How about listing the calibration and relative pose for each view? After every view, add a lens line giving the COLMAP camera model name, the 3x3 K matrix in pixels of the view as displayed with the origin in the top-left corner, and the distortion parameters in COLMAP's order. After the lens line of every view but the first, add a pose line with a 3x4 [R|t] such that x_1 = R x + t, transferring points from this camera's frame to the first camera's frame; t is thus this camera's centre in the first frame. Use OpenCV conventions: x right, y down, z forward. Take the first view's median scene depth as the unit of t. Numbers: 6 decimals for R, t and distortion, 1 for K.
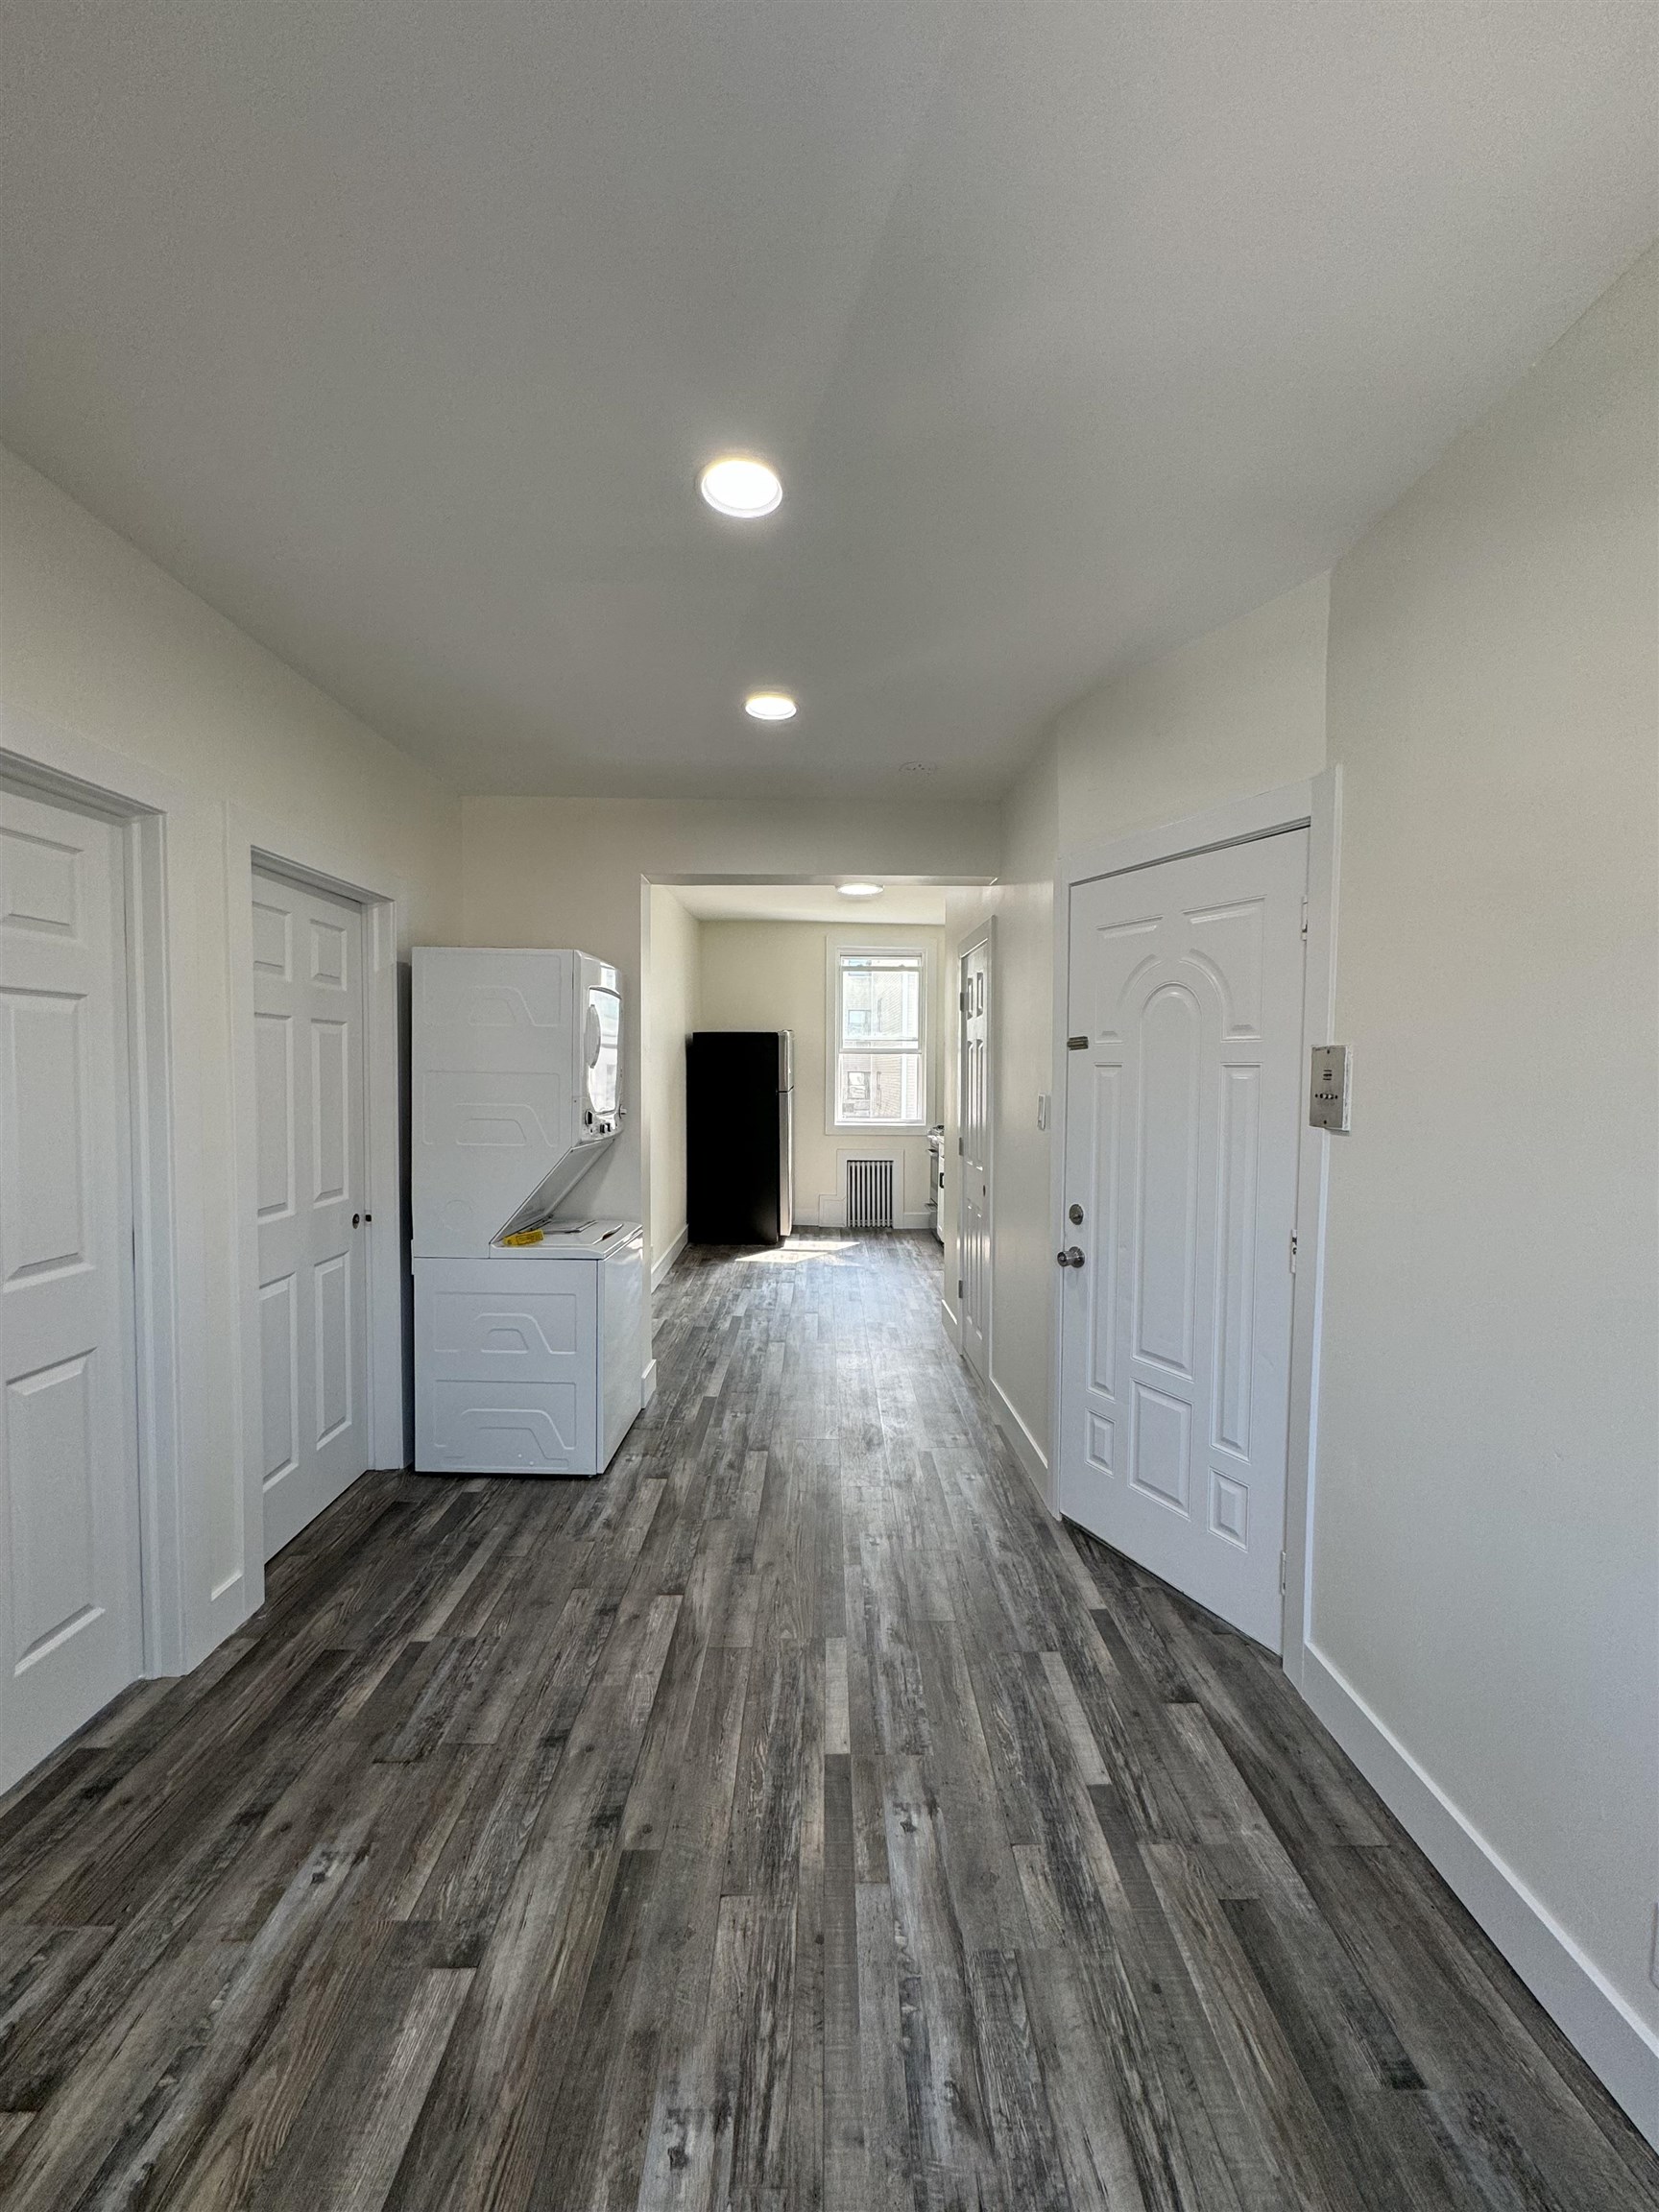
lens RADIAL K [[882.4, 0, 829.5], [0, 882.4, 1106.0], [0, 0, 1]] dist [-0.001892, 0.000599]
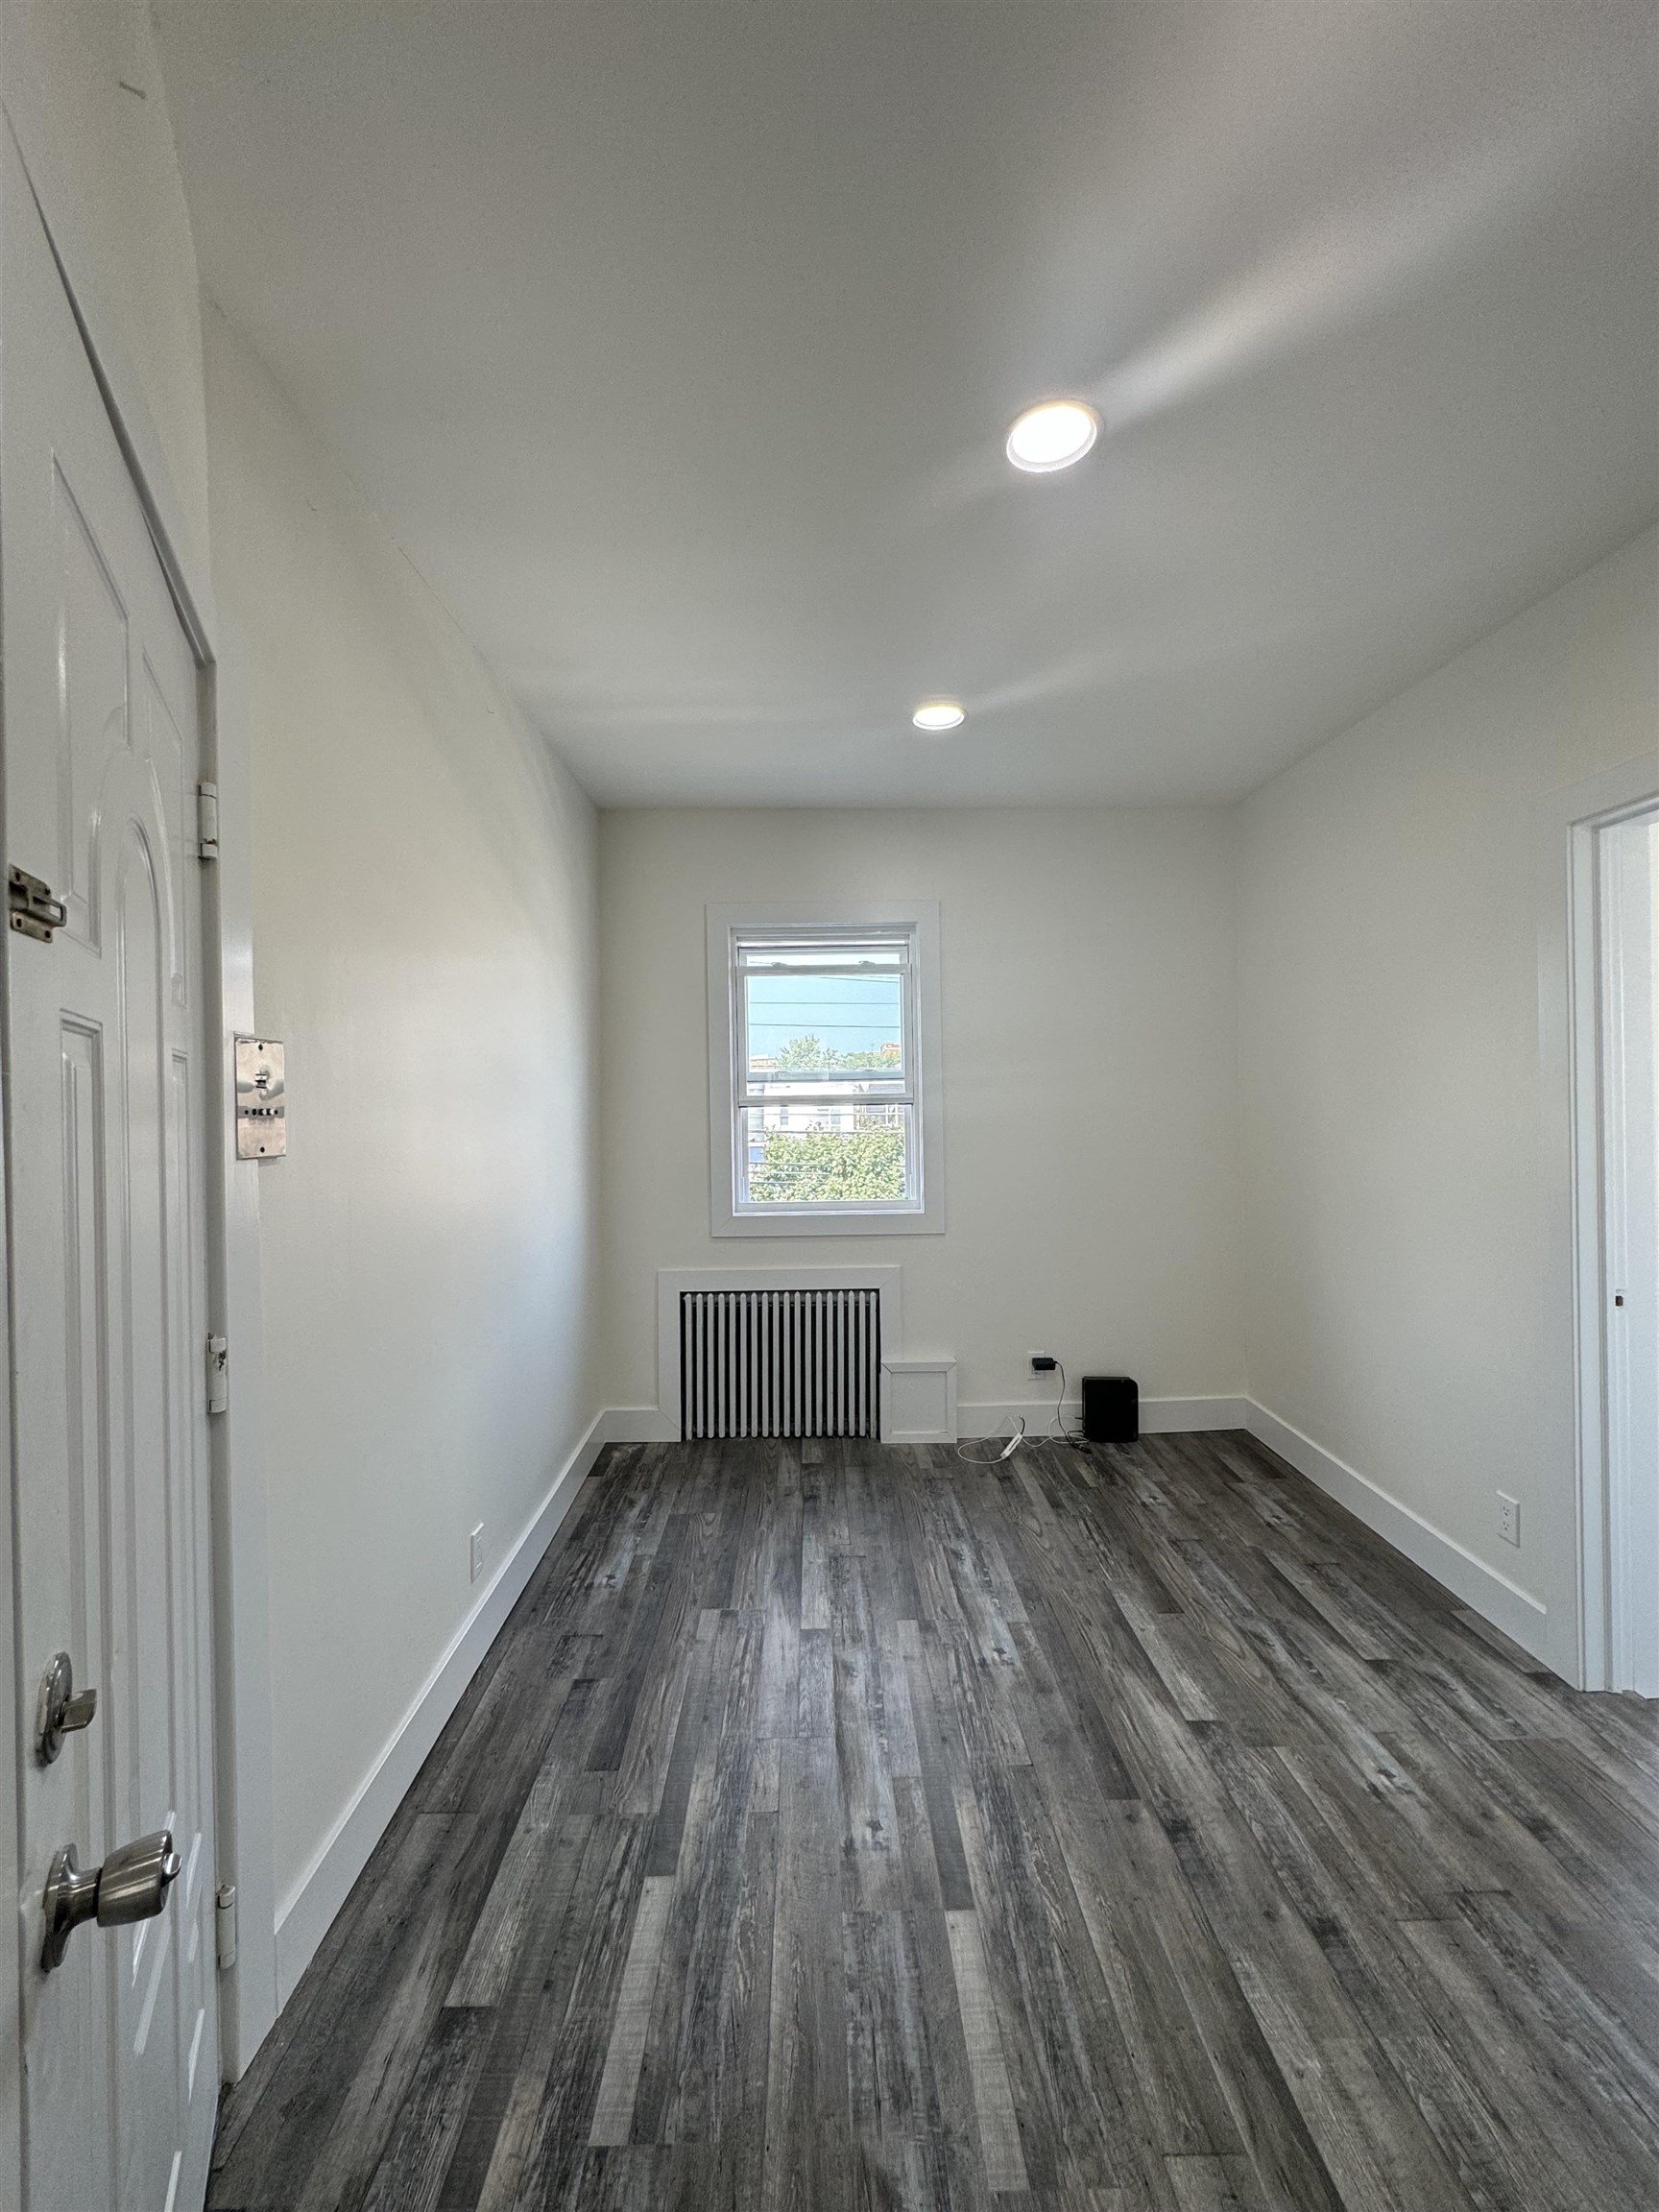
lens RADIAL K [[882.4, 0, 829.5], [0, 882.4, 1106.0], [0, 0, 1]] dist [-0.001892, 0.000599]
pose [[-0.999841, 0.006814, -0.016489, 0.154982], [0.006035, 0.998882, 0.046879, -0.053095], [0.016790, 0.046772, -0.998764, 2.003758]]
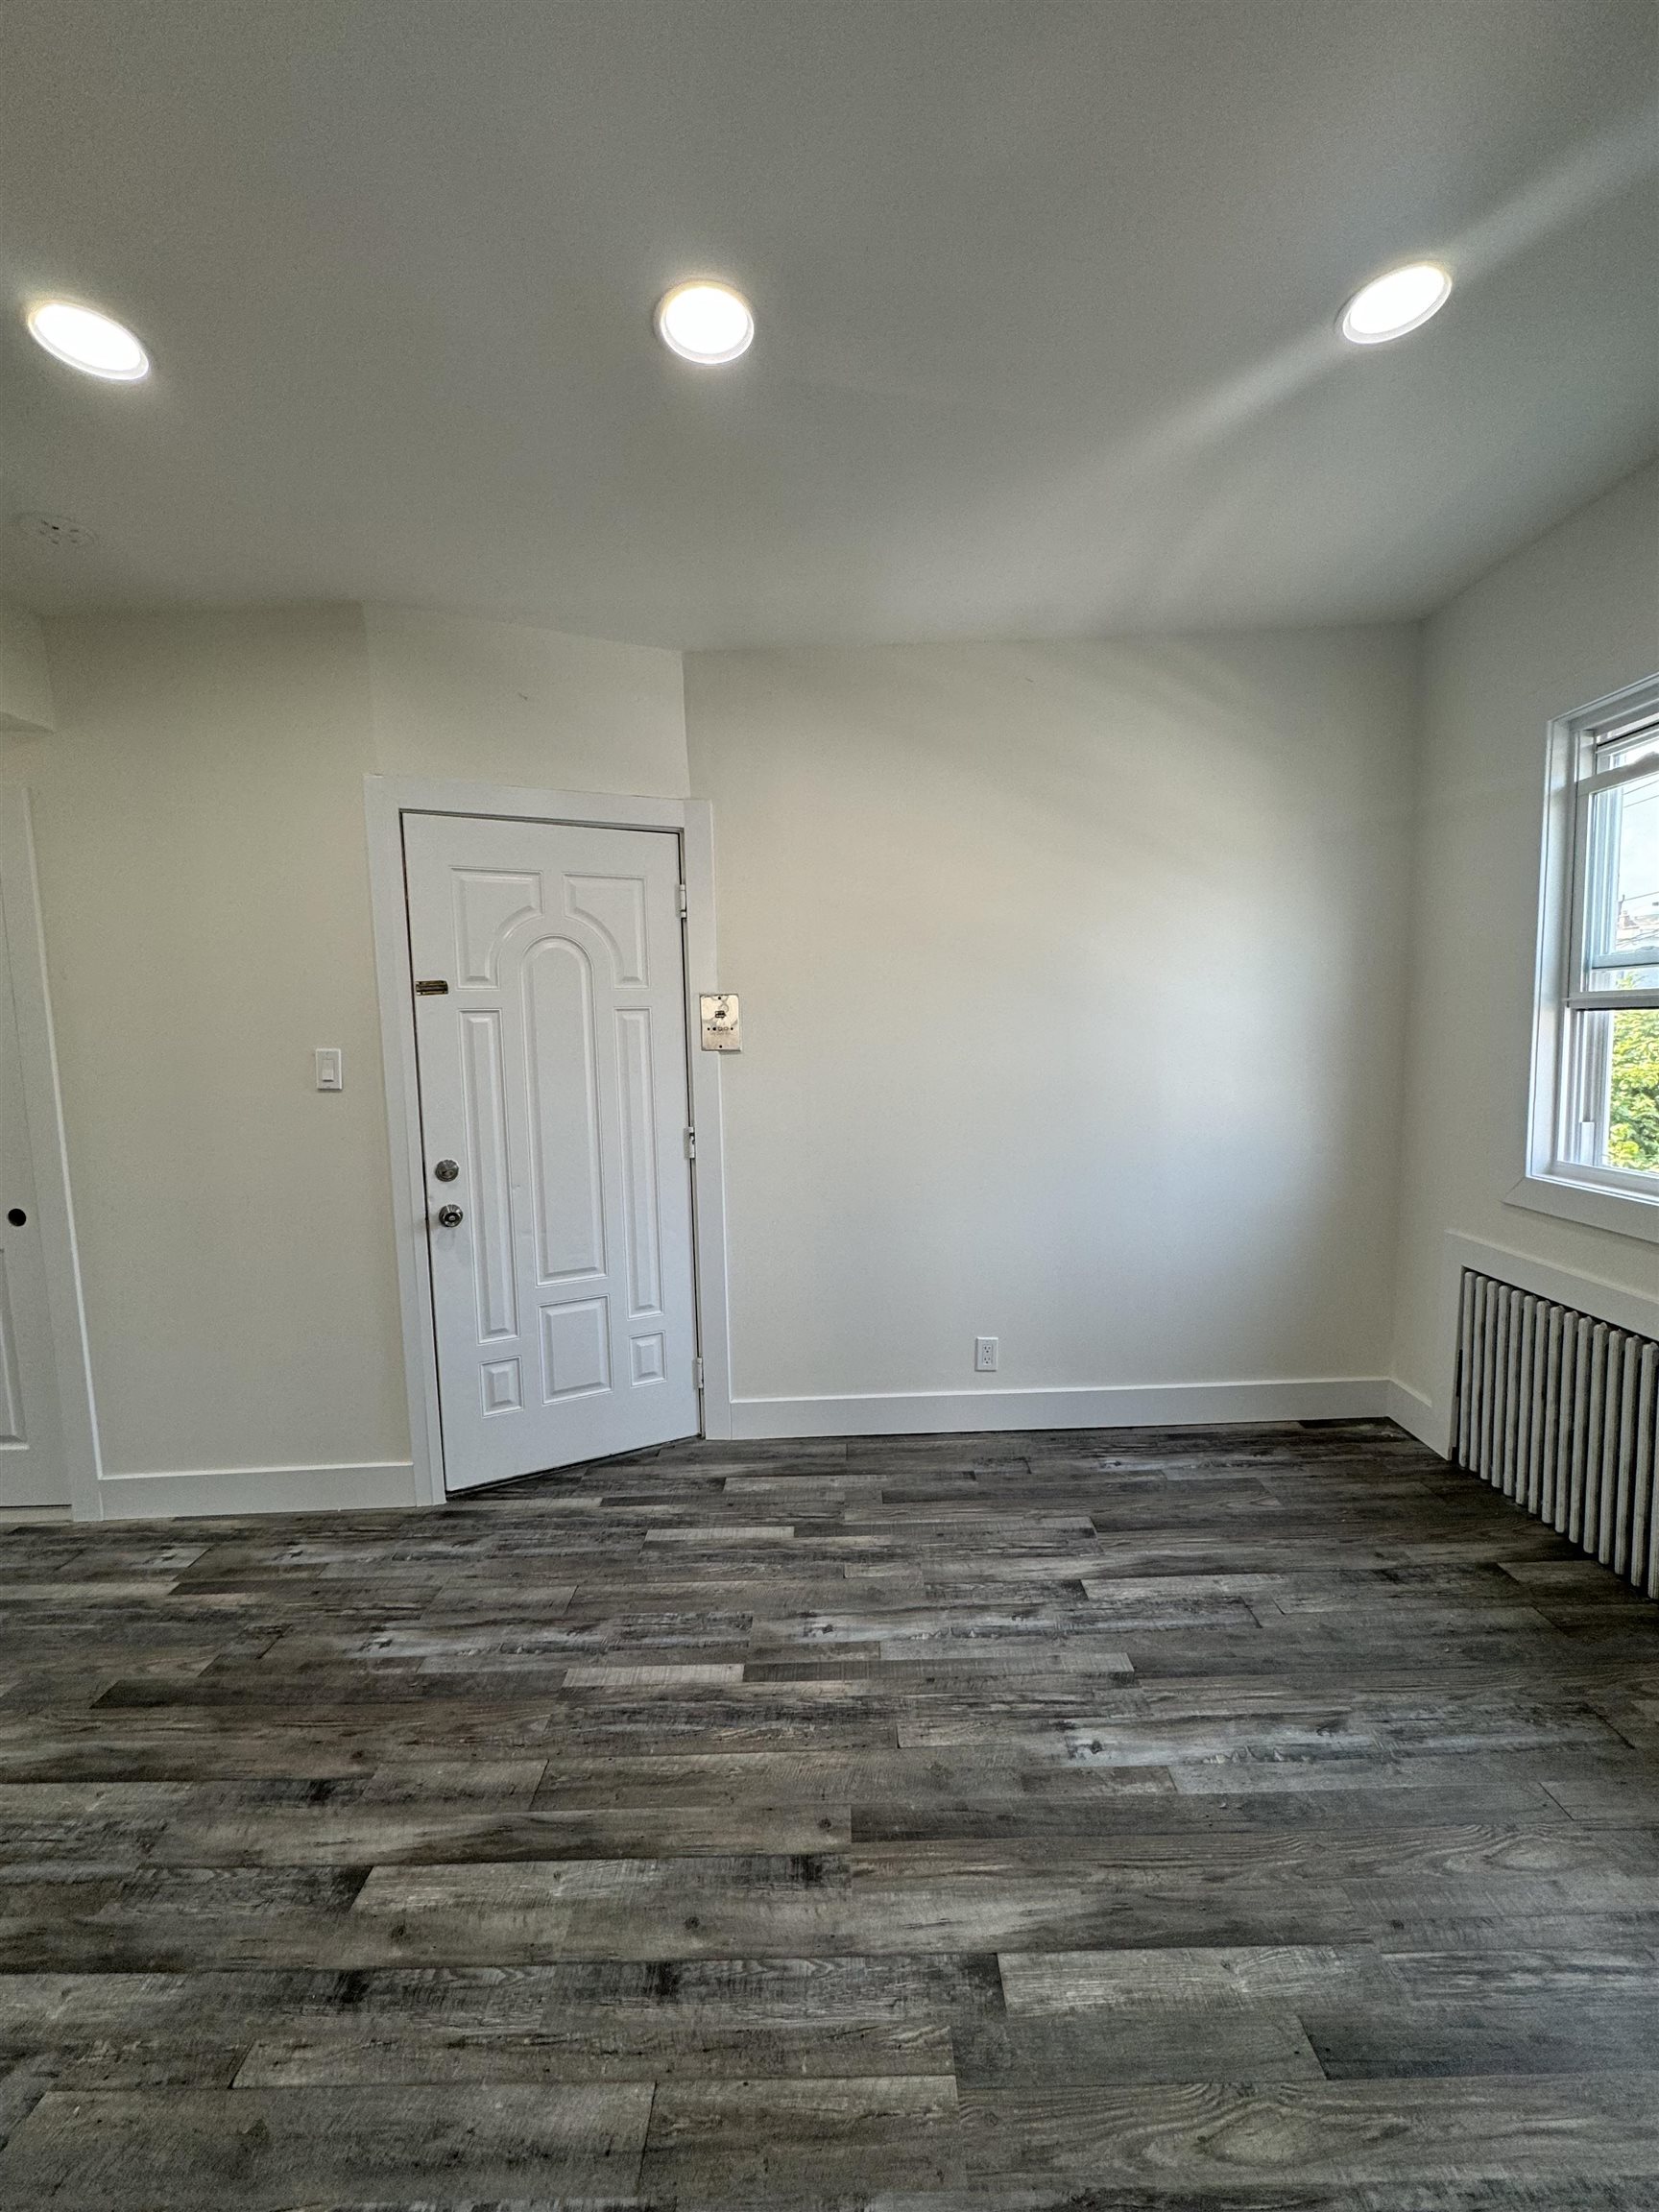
lens RADIAL K [[882.4, 0, 829.5], [0, 882.4, 1106.0], [0, 0, 1]] dist [-0.001892, 0.000599]
pose [[0.016247, -0.094920, 0.995352, -1.067297], [0.069139, 0.993208, 0.093587, -0.009275], [-0.997475, 0.067297, 0.022699, 0.938328]]
